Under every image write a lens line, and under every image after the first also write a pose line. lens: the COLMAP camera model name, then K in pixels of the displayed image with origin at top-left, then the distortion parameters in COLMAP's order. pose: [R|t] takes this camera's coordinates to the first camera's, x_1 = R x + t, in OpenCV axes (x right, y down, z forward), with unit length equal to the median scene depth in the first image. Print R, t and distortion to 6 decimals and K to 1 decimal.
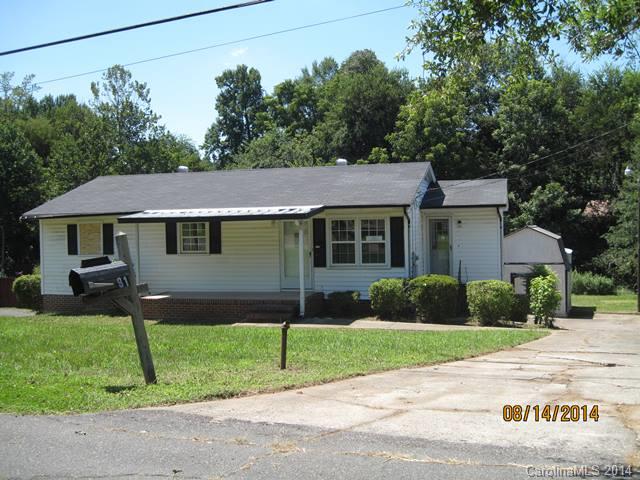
lens RADIAL K [[699.2, 0, 320.3], [0, 699.2, 240.3], [0, 0, 1]] dist [-0.025914, 0.000000]
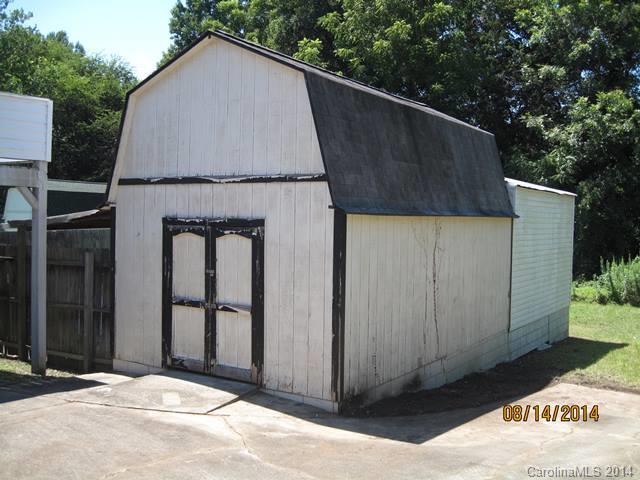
lens RADIAL K [[699.2, 0, 319.7], [0, 699.2, 240.1], [0, 0, 1]] dist [-0.025914, 0.000000]
pose [[0.979368, 0.034883, -0.199051, 0.223648], [-0.031723, 0.999315, 0.019045, 0.028202], [0.199579, -0.012337, 0.979804, 0.427611]]
